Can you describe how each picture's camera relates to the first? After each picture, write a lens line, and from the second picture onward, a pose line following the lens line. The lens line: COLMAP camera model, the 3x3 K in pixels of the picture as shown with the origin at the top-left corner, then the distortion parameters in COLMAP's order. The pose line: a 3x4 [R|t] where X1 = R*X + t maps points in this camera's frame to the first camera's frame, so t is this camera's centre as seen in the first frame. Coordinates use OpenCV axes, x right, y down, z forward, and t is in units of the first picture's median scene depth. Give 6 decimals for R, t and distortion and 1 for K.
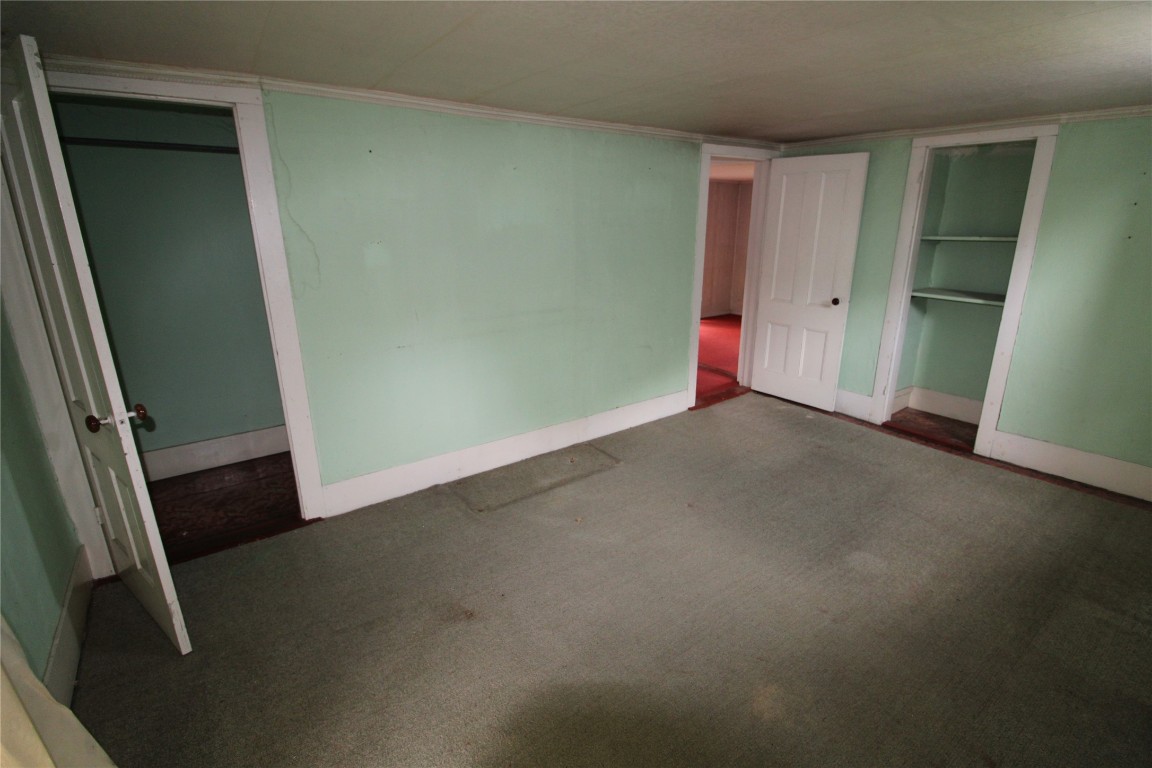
lens RADIAL K [[545.8, 0, 577.5], [0, 545.8, 382.4], [0, 0, 1]] dist [-0.004652, -0.008519]
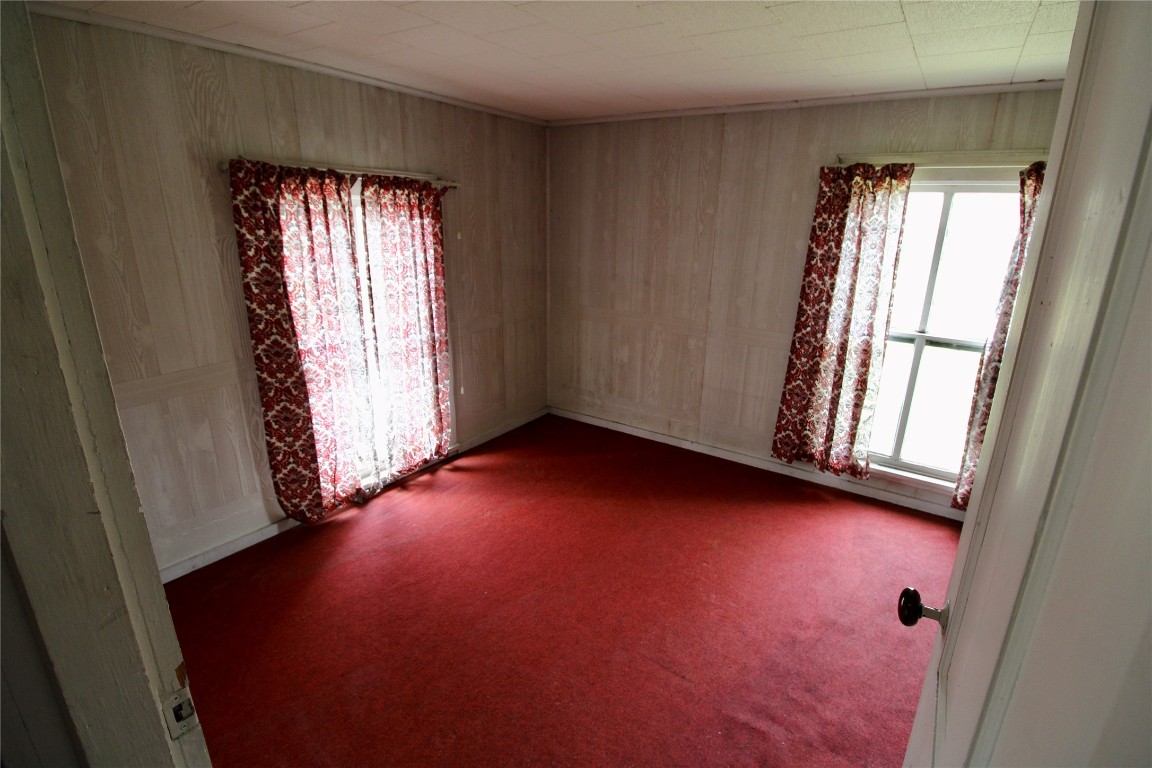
lens RADIAL K [[545.8, 0, 577.4], [0, 545.8, 382.5], [0, 0, 1]] dist [-0.004652, -0.008519]
pose [[0.945597, -0.077127, 0.316065, 0.164743], [0.078735, 0.996866, 0.007700, -0.160696], [-0.315669, 0.017605, 0.948706, 0.573230]]
